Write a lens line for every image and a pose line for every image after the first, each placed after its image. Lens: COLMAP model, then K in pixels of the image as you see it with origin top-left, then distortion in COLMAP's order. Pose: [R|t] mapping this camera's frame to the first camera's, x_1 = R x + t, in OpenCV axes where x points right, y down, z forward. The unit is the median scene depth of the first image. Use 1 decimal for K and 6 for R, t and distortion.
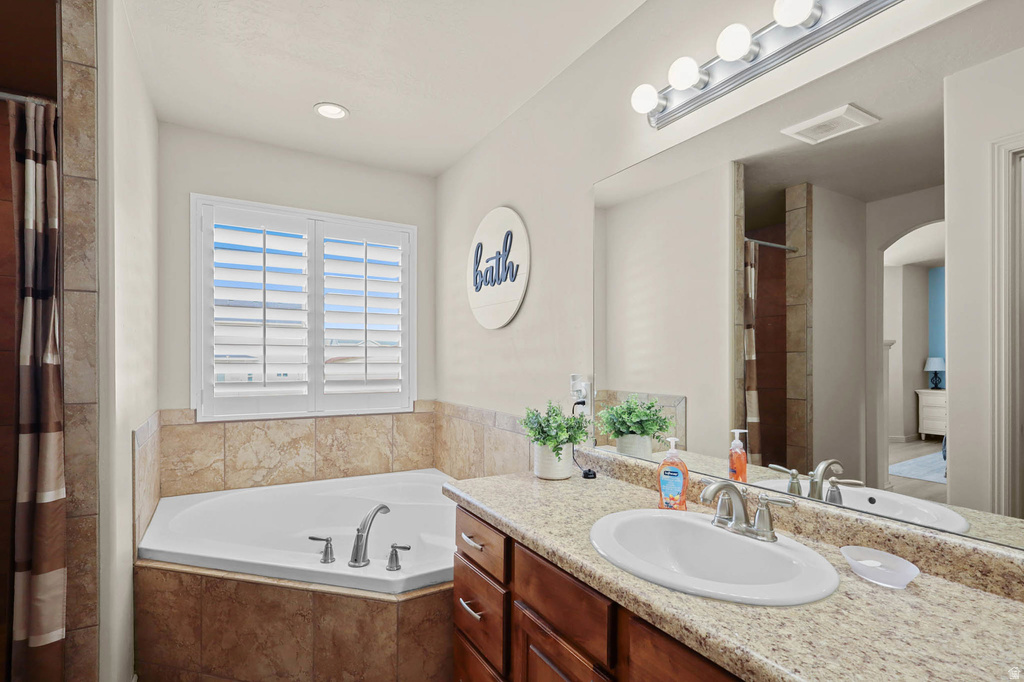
lens RADIAL K [[487.8, 0, 513.8], [0, 487.8, 368.5], [0, 0, 1]] dist [-0.001046, 0.000462]
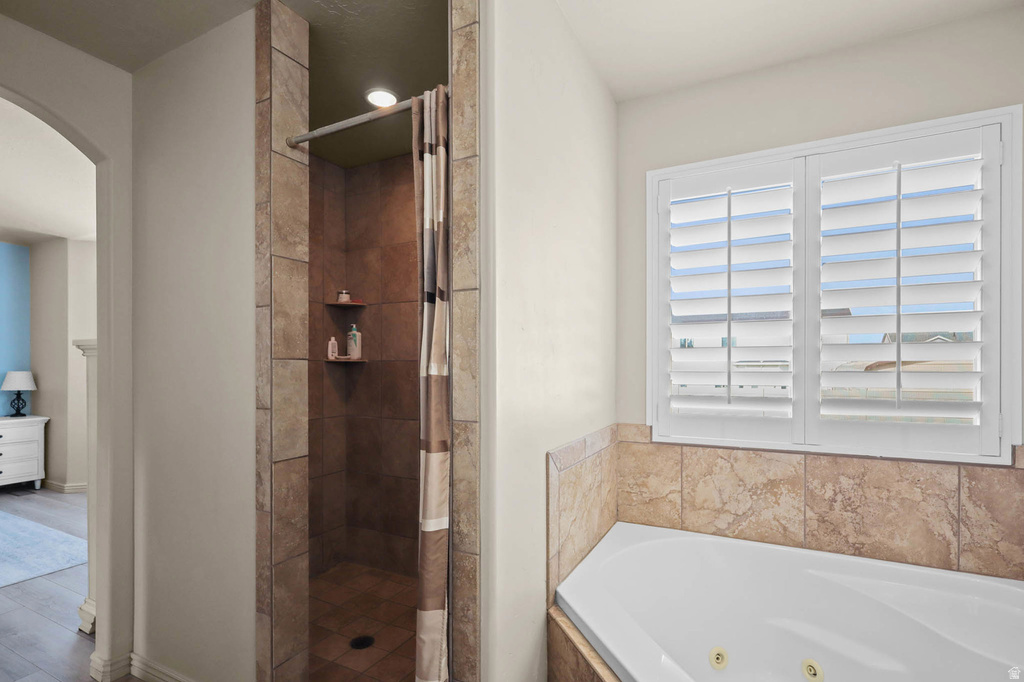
lens RADIAL K [[487.8, 0, 513.8], [0, 487.8, 368.5], [0, 0, 1]] dist [-0.001046, 0.000462]
pose [[0.536562, -0.000459, -0.843861, -0.066491], [-0.007852, 0.999954, -0.005536, -0.009592], [0.843824, 0.009597, 0.536533, 0.346765]]
